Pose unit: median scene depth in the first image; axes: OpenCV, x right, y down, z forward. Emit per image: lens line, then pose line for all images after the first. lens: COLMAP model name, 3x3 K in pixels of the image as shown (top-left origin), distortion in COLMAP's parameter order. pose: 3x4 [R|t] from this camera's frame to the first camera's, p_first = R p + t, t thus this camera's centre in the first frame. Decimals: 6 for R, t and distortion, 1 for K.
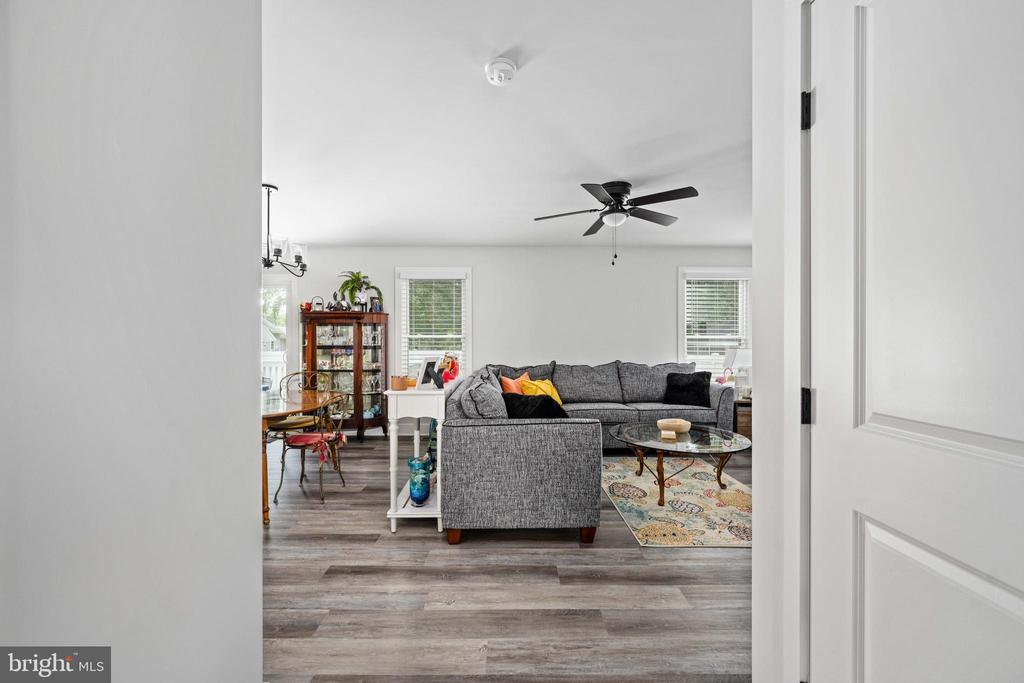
lens RADIAL K [[408.3, 0, 510.8], [0, 408.3, 343.1], [0, 0, 1]] dist [0.000817, 0.000126]
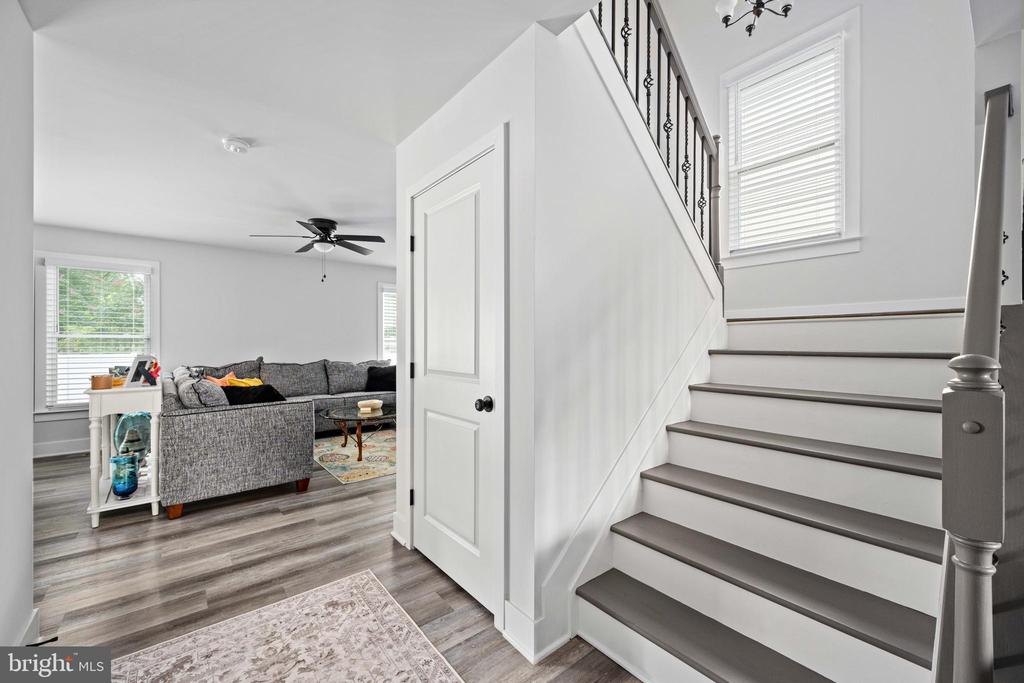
lens RADIAL K [[408.3, 0, 510.8], [0, 408.3, 343.1], [0, 0, 1]] dist [0.000817, 0.000126]
pose [[0.776930, 0.000768, 0.629587, -0.114094], [0.000892, 0.999997, -0.002320, 0.001995], [-0.629586, 0.002364, 0.776927, -0.431062]]
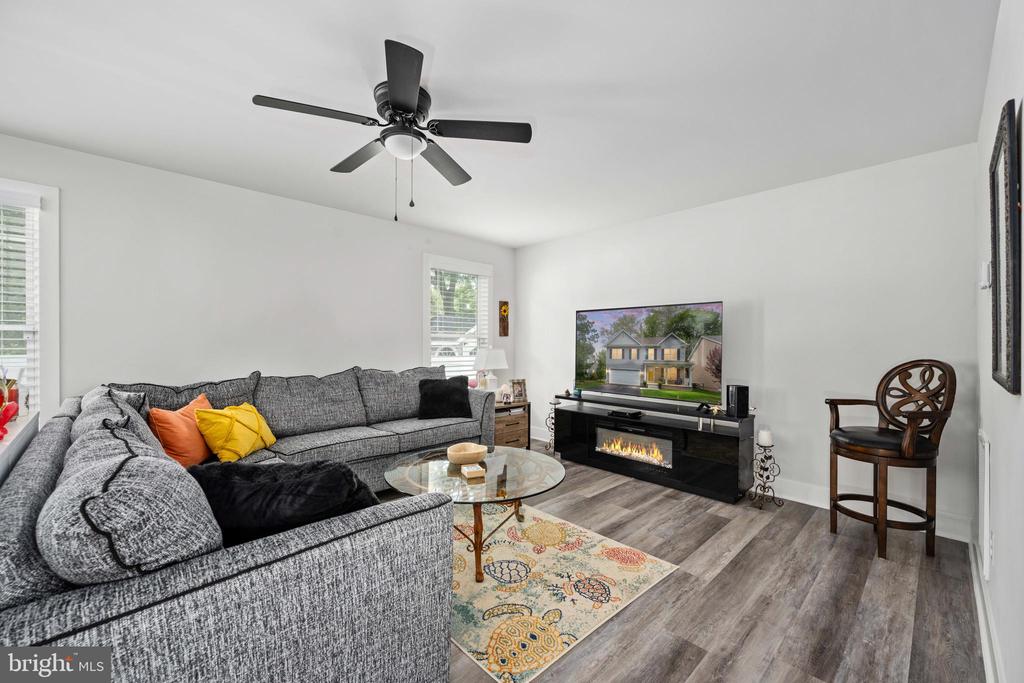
lens RADIAL K [[408.3, 0, 510.8], [0, 408.3, 343.1], [0, 0, 1]] dist [0.000817, 0.000126]
pose [[0.727131, 0.001610, 0.686497, -0.069490], [-0.003000, 0.999995, 0.000832, -0.001777], [-0.686493, -0.002665, 0.727132, 0.505218]]
